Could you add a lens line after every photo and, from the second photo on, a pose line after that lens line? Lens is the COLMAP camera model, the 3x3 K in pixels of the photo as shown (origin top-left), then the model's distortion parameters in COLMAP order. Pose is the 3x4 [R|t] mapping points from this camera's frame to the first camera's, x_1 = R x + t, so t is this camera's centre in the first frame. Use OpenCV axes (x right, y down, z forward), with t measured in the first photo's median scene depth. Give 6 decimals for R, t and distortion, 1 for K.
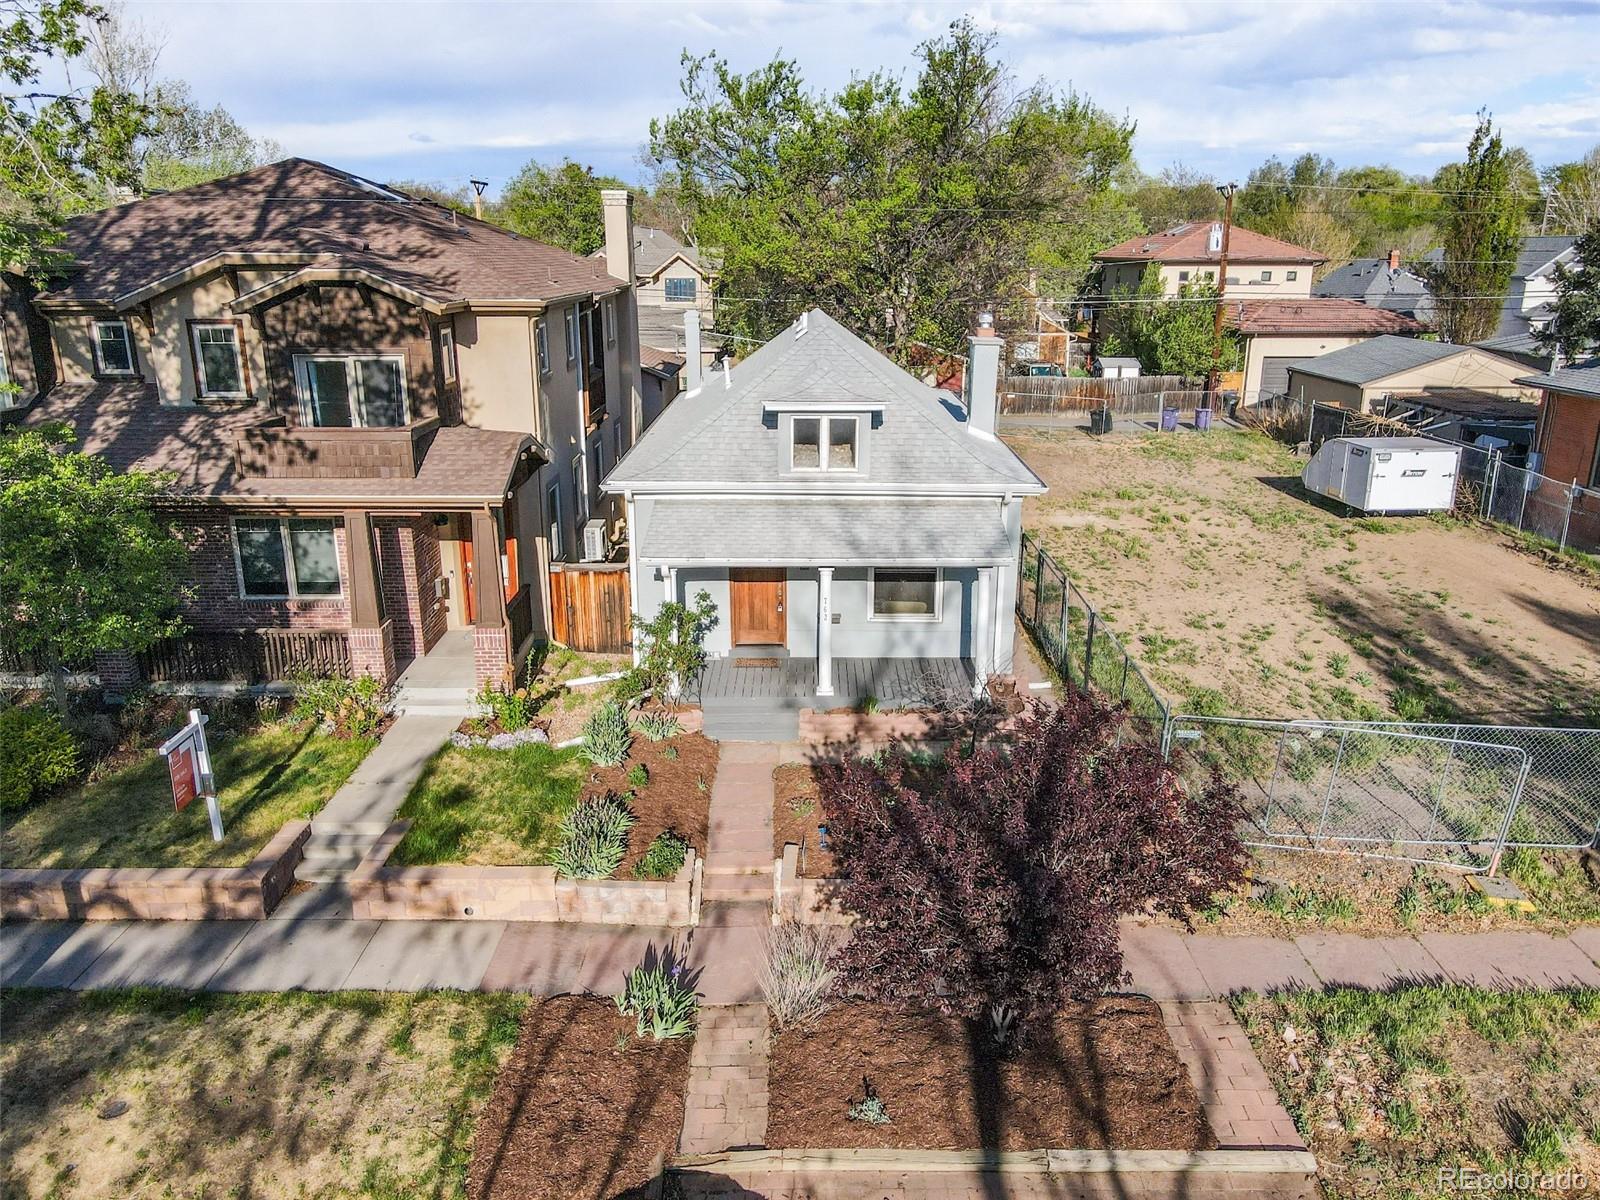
lens RADIAL K [[1139.0, 0, 800.0], [0, 1139.0, 600.0], [0, 0, 1]] dist [0.003000, 0.004036]
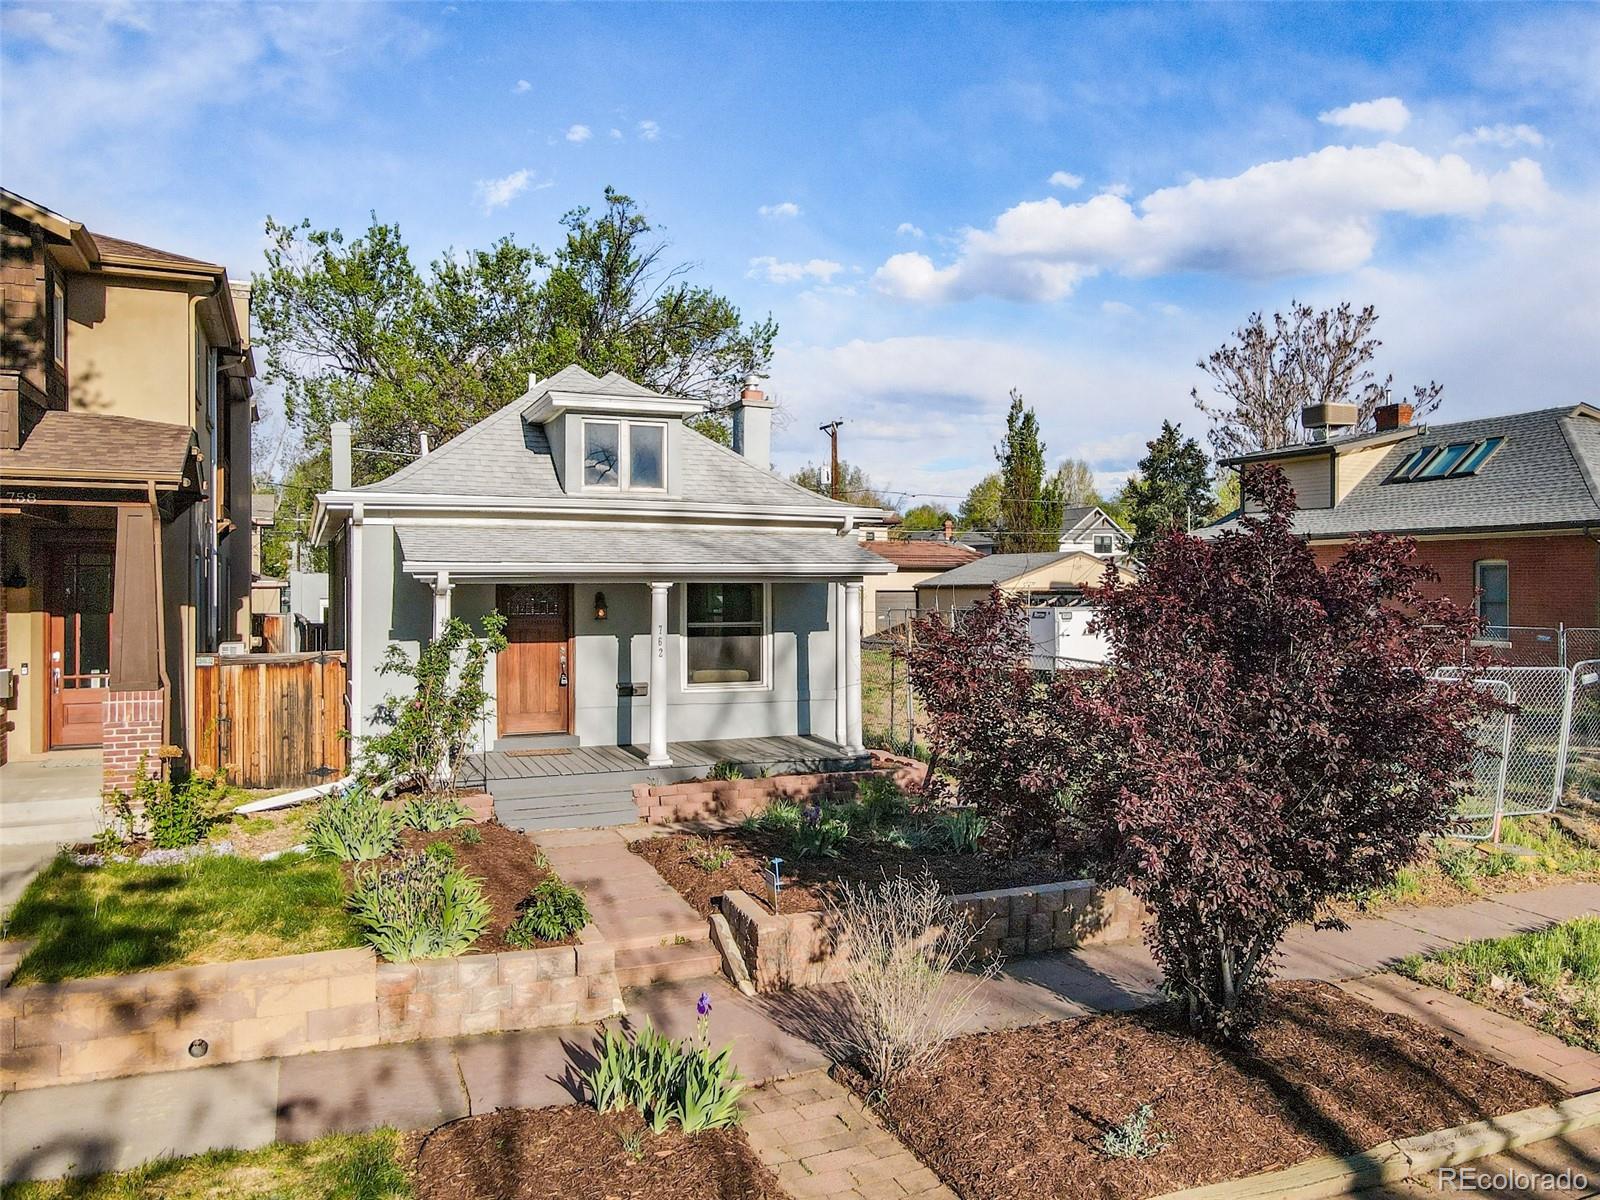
lens RADIAL K [[1200.8, 0, 800.0], [0, 1200.8, 600.0], [0, 0, 1]] dist [0.003046, 0.033191]
pose [[0.923591, -0.000134, 0.383378, -0.161781], [0.107489, 0.959982, -0.258615, 0.161972], [-0.368002, 0.280063, 0.886645, 0.221221]]
